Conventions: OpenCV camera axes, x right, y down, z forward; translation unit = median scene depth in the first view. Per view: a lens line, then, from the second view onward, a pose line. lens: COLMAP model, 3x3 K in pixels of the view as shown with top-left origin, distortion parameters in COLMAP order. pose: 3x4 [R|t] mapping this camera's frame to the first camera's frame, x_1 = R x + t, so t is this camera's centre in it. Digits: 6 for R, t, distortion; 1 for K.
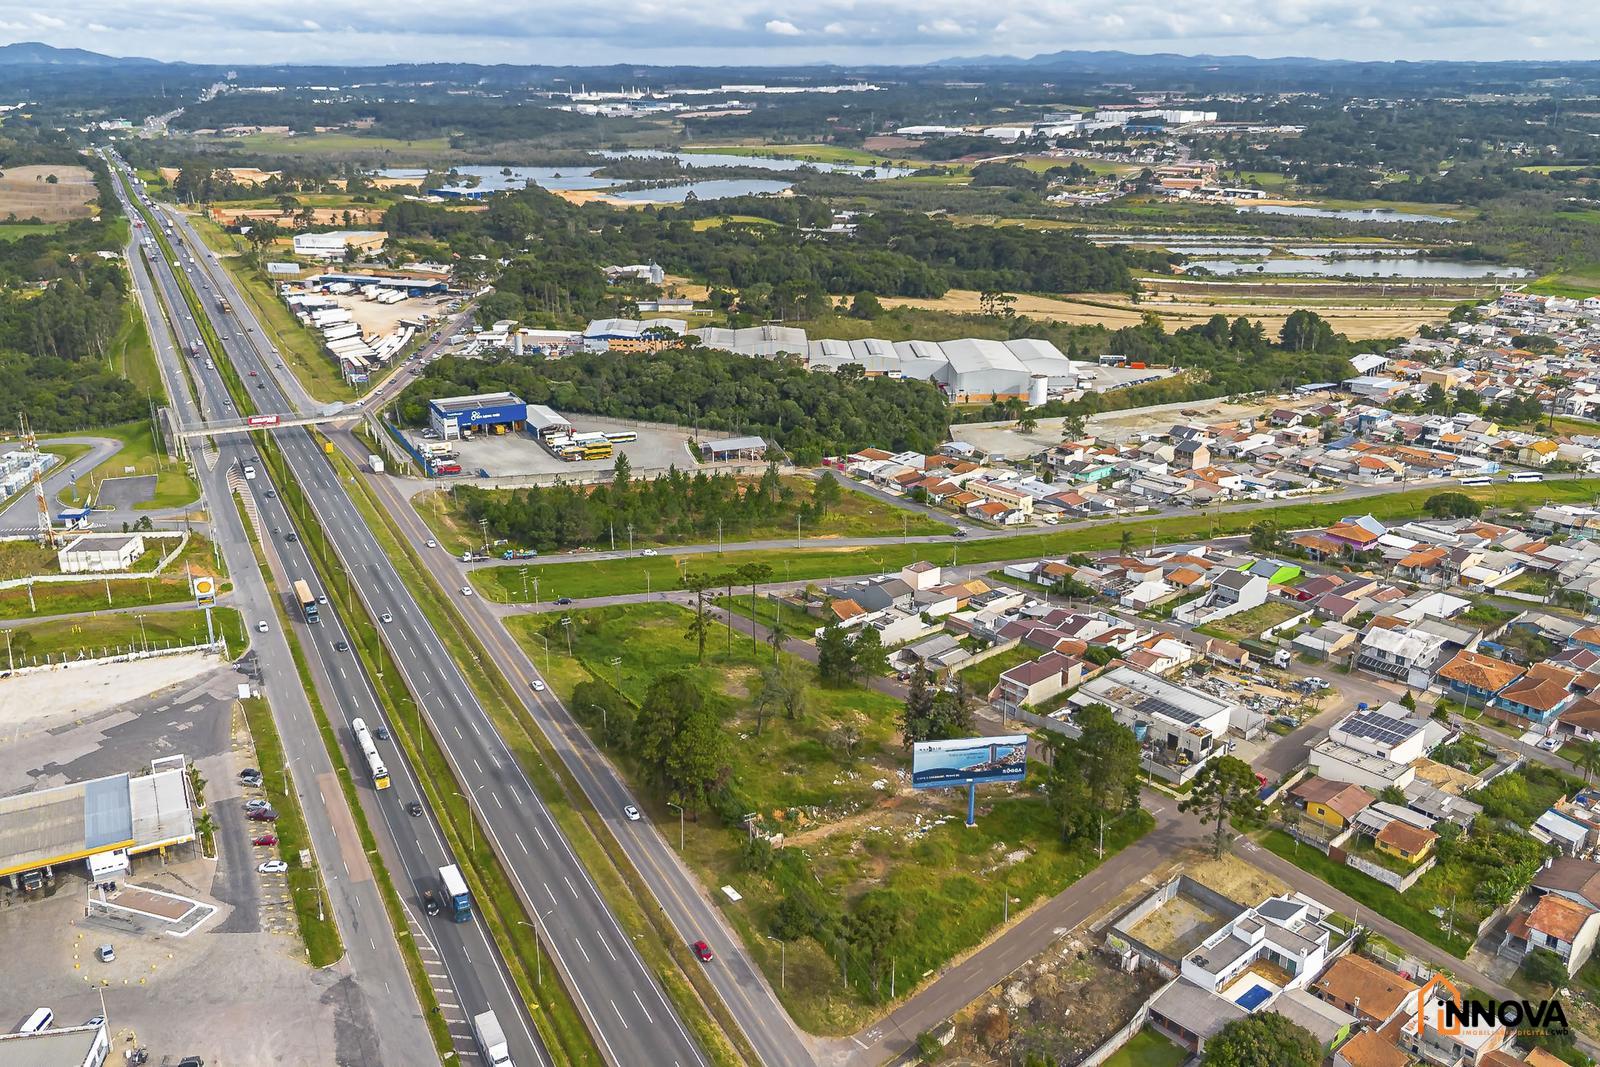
lens RADIAL K [[1347.3, 0, 803.1], [0, 1347.3, 526.7], [0, 0, 1]] dist [0.072103, -0.078716]
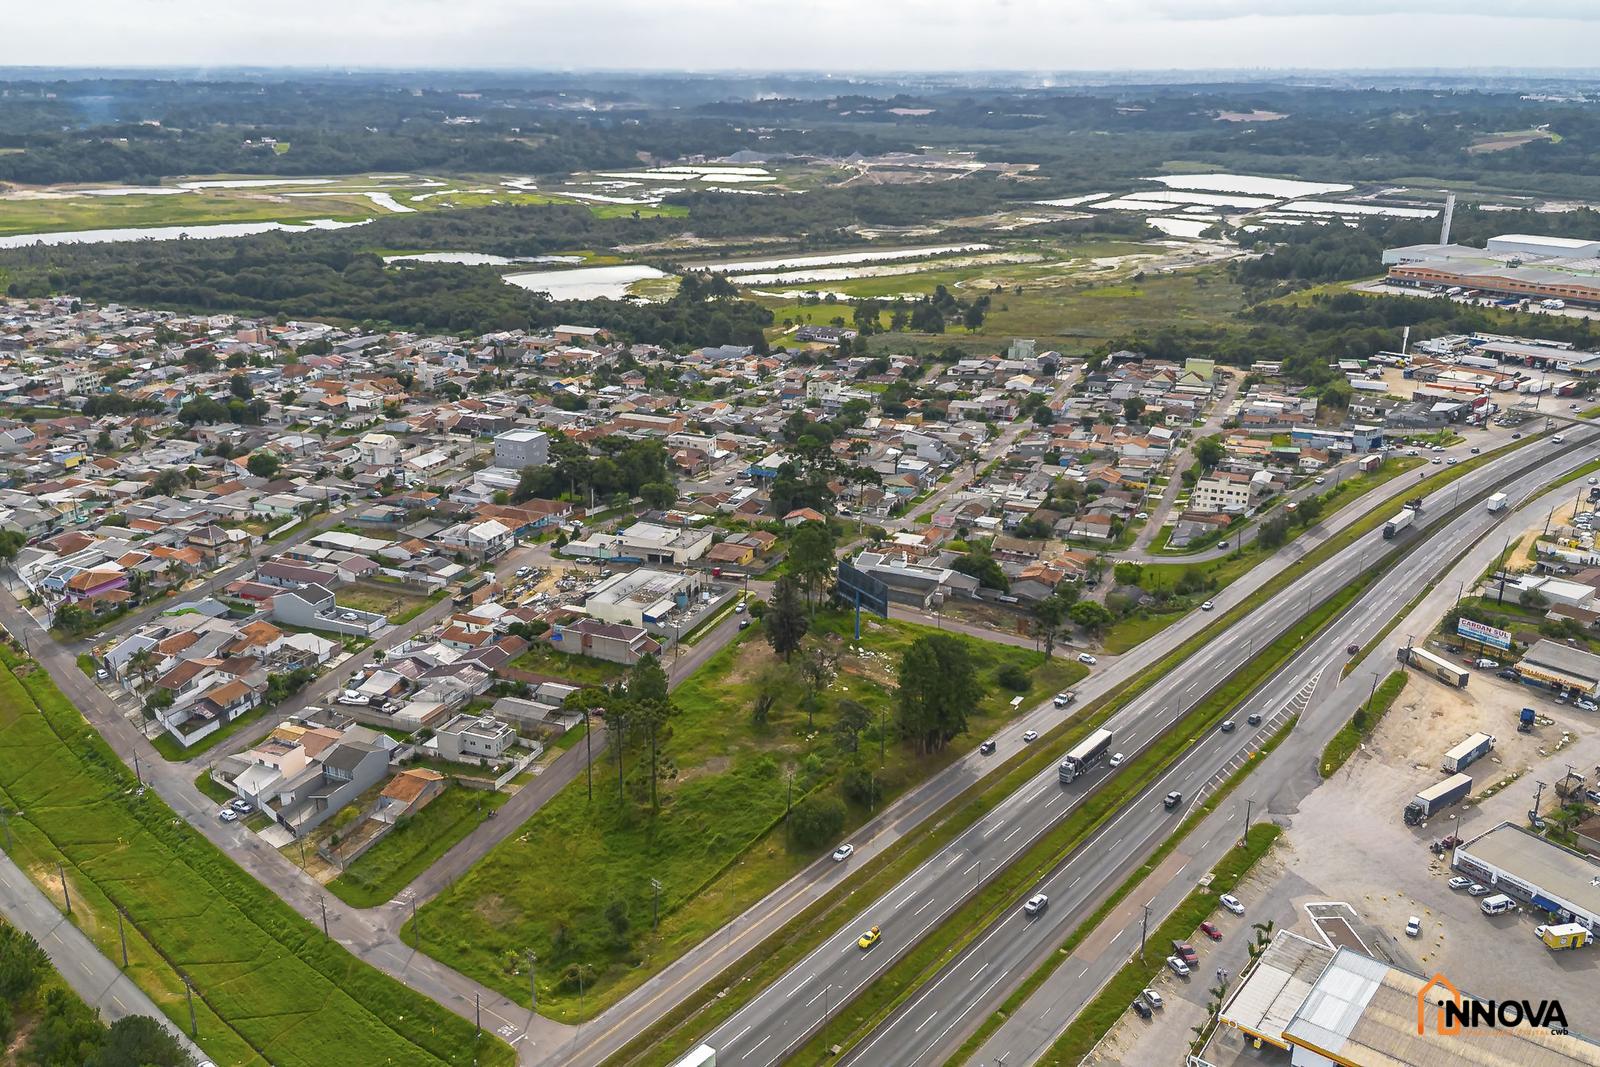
lens RADIAL K [[1347.3, 0, 804.6], [0, 1347.3, 543.4], [0, 0, 1]] dist [0.072103, -0.078716]
pose [[-0.421592, -0.304904, 0.853987, -0.772393], [0.289085, 0.847440, 0.445281, -0.379287], [-0.859471, 0.434601, -0.269130, 1.070650]]
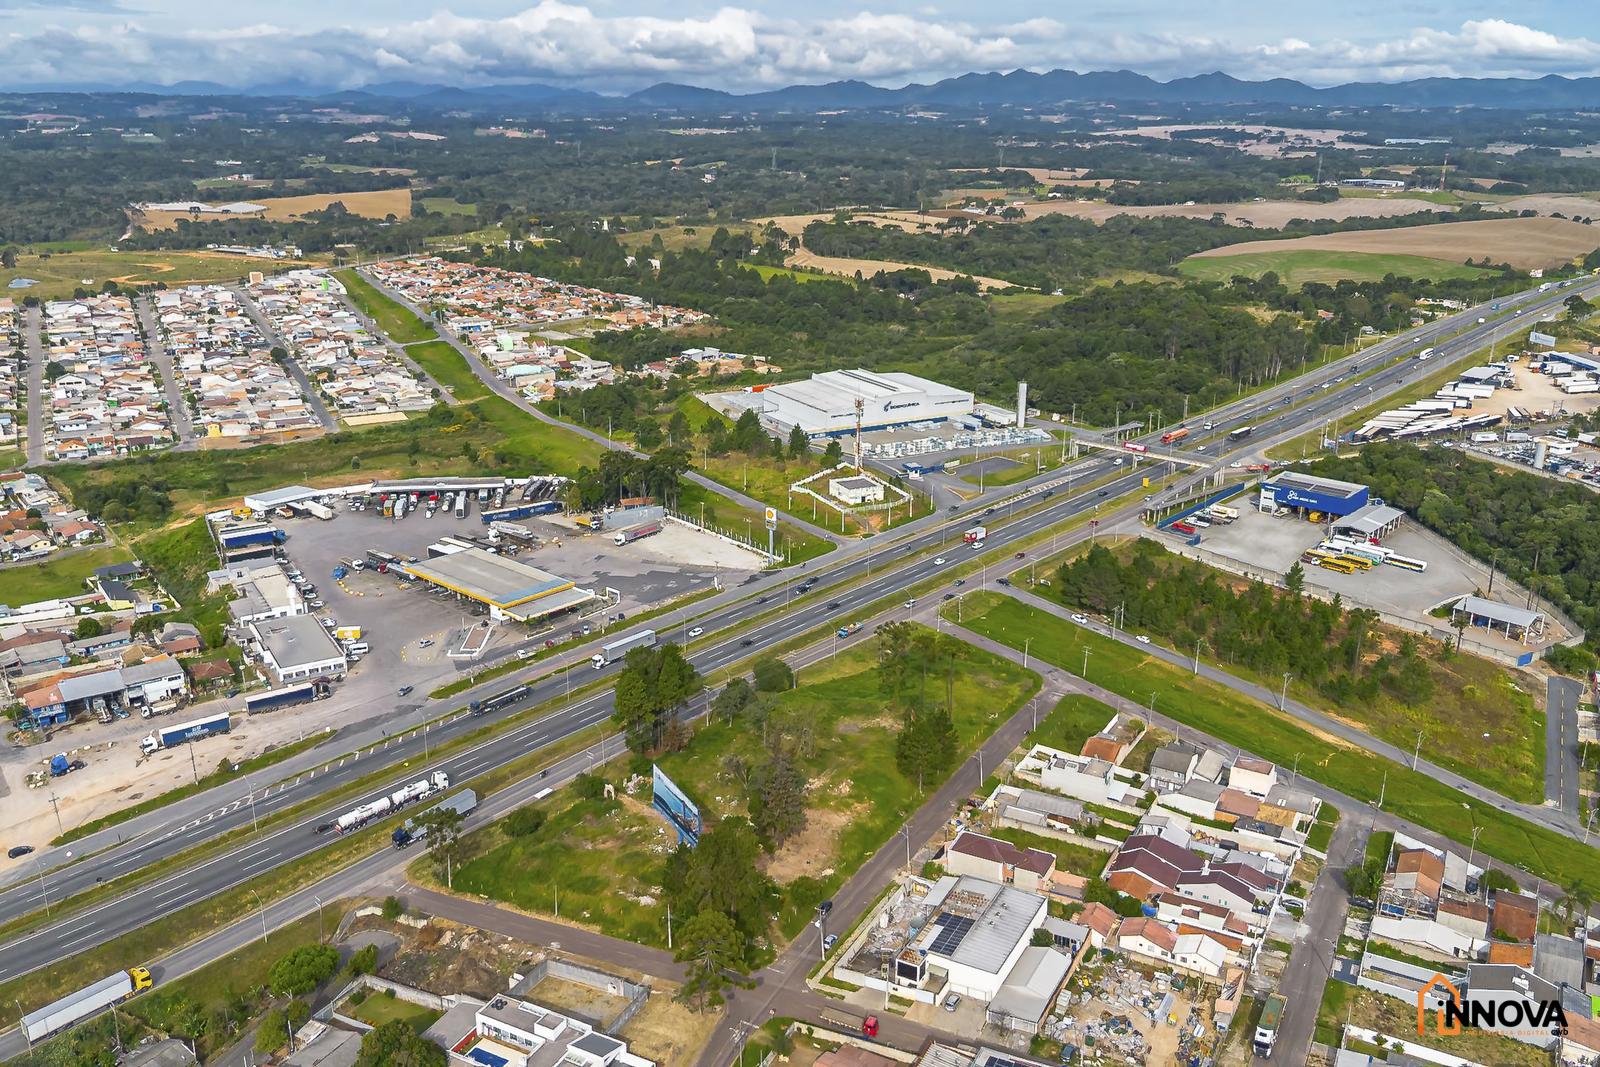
lens RADIAL K [[1347.3, 0, 805.5], [0, 1347.3, 525.8], [0, 0, 1]] dist [0.072103, -0.078716]
pose [[0.365548, 0.284771, -0.886160, 0.811446], [-0.308602, 0.935279, 0.173255, -0.197514], [0.878145, 0.210138, 0.429771, 0.441492]]
